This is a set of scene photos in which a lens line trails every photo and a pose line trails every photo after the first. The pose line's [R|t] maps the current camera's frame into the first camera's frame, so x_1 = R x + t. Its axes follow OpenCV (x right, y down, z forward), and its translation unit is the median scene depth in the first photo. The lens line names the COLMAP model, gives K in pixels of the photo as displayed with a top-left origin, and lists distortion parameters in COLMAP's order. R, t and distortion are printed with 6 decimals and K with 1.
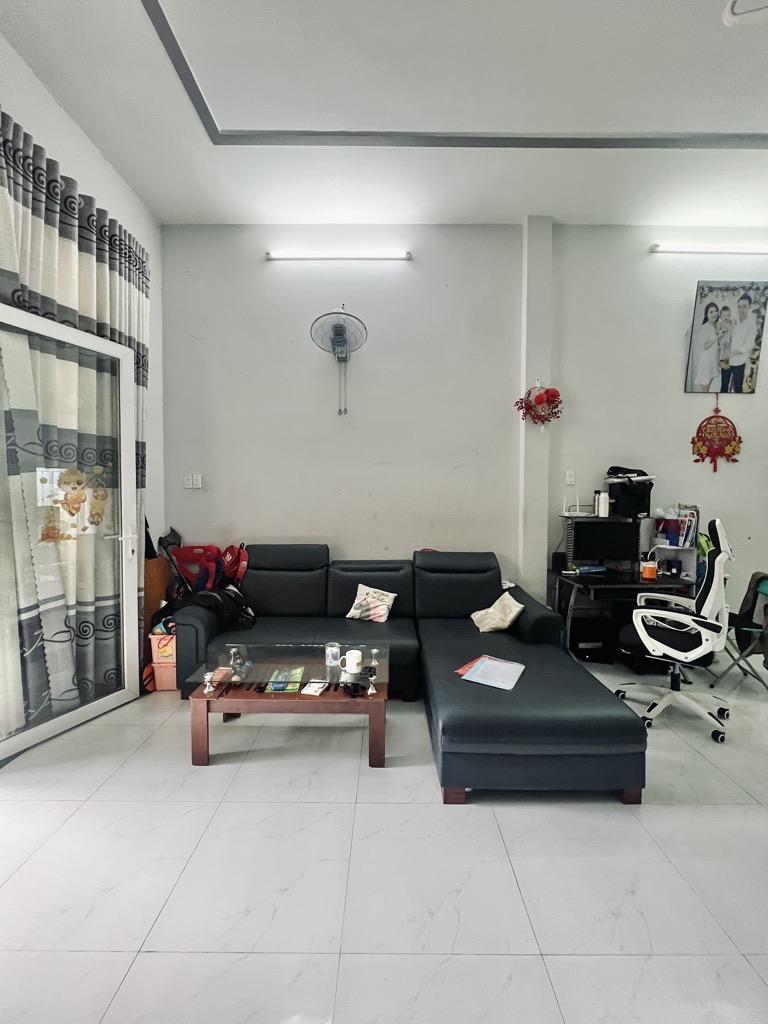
lens RADIAL K [[413.0, 0, 390.0], [0, 413.0, 511.7], [0, 0, 1]] dist [-0.004876, 0.001108]
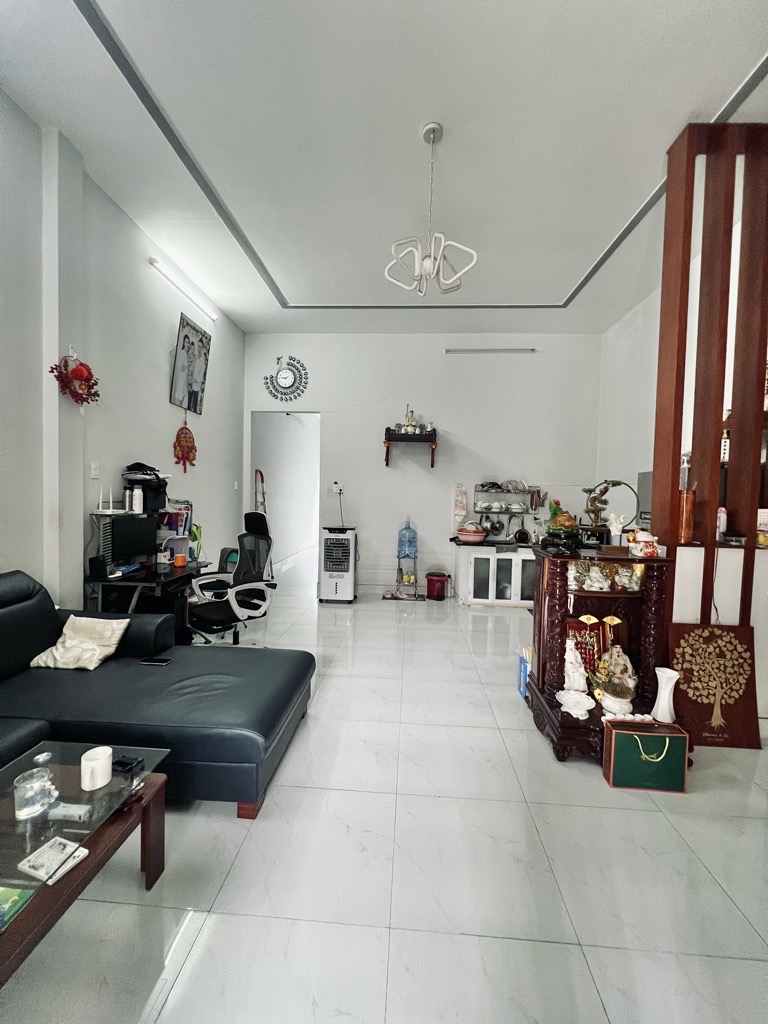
lens RADIAL K [[413.7, 0, 385.7], [0, 413.7, 511.2], [0, 0, 1]] dist [0.002870, 0.000134]
pose [[0.058623, -0.038512, 0.997537, -0.432526], [0.013799, 0.999191, 0.037765, -0.021441], [-0.998185, 0.011551, 0.059107, 0.343039]]
